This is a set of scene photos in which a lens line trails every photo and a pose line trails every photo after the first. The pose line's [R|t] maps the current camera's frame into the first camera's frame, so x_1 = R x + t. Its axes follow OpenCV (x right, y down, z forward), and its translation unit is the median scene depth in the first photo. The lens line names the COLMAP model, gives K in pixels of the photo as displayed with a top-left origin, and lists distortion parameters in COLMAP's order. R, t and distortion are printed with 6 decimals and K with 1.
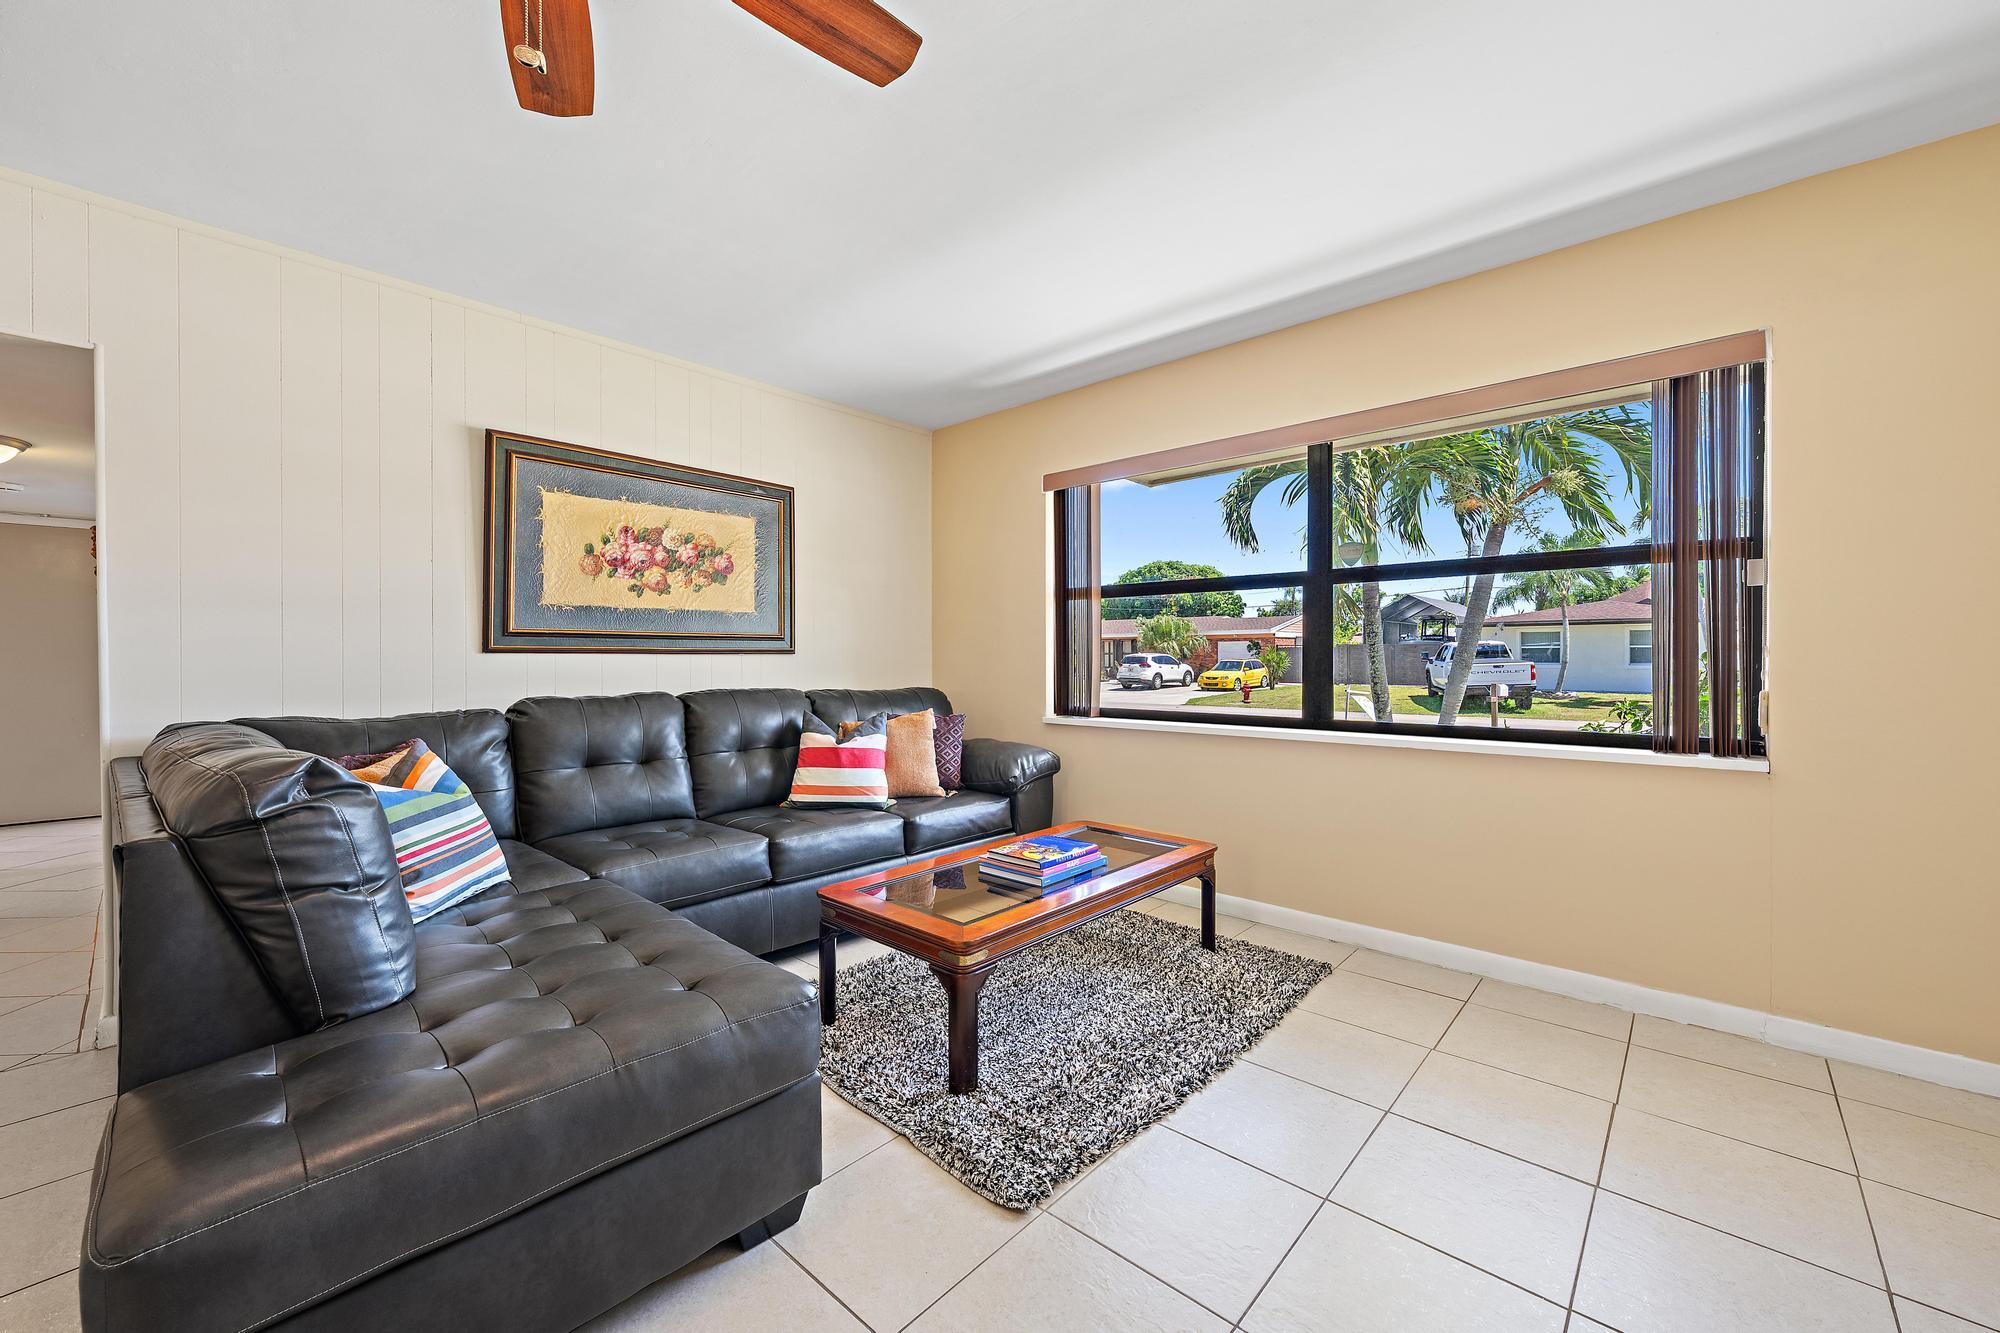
lens RADIAL K [[782.8, 0, 1004.1], [0, 782.8, 662.7], [0, 0, 1]] dist [0.003368, 0.000047]
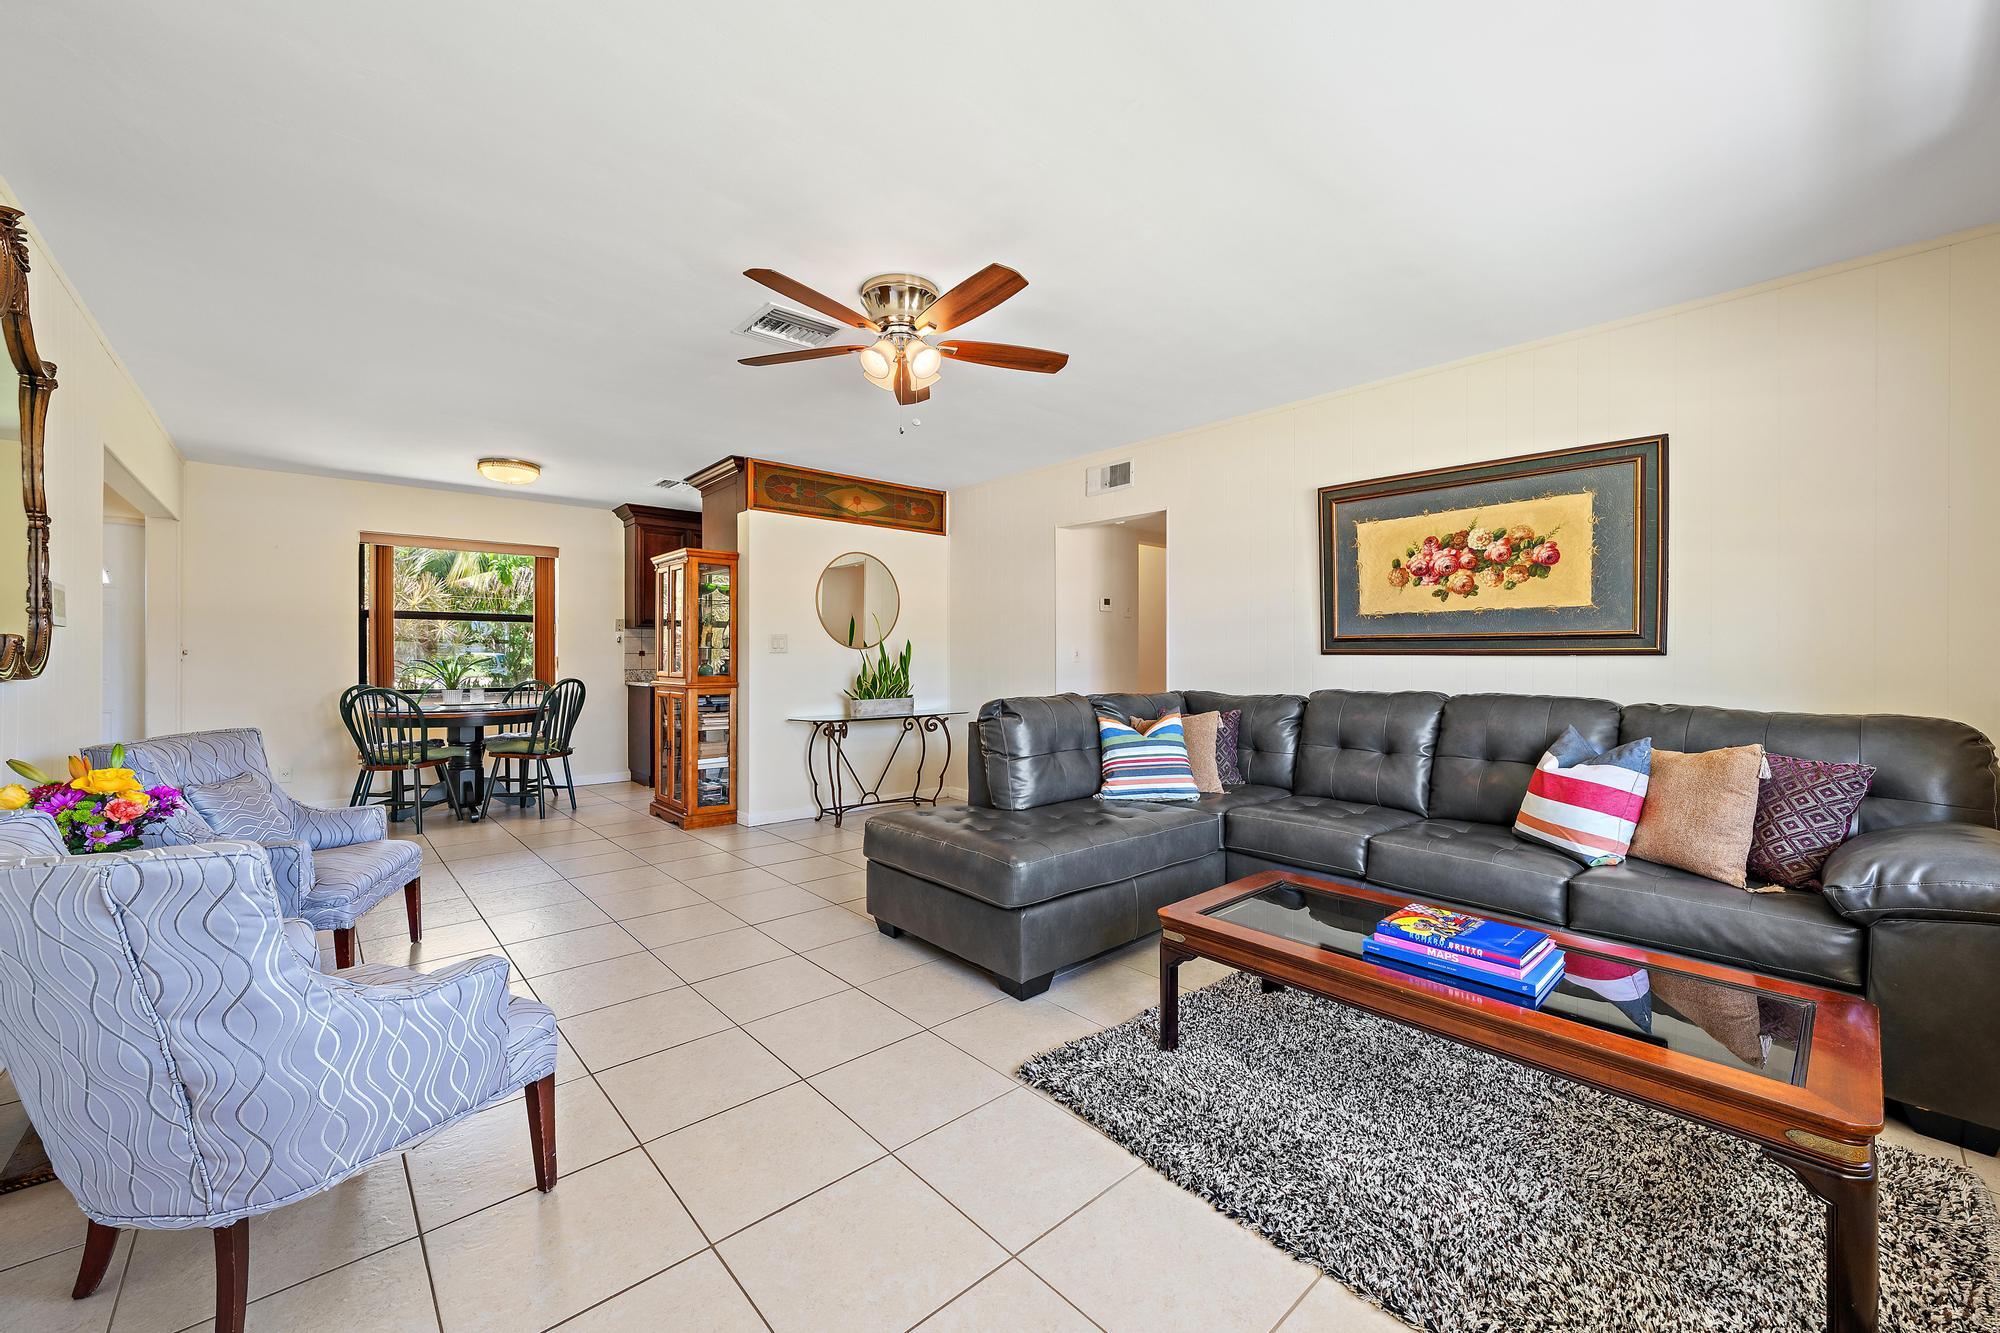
lens RADIAL K [[782.8, 0, 1003.3], [0, 782.8, 657.9], [0, 0, 1]] dist [0.003368, 0.000047]
pose [[-0.096246, 0.007032, -0.995333, 0.640653], [-0.007803, 0.999939, 0.007819, -0.011420], [0.995327, 0.008519, -0.096185, 0.517703]]
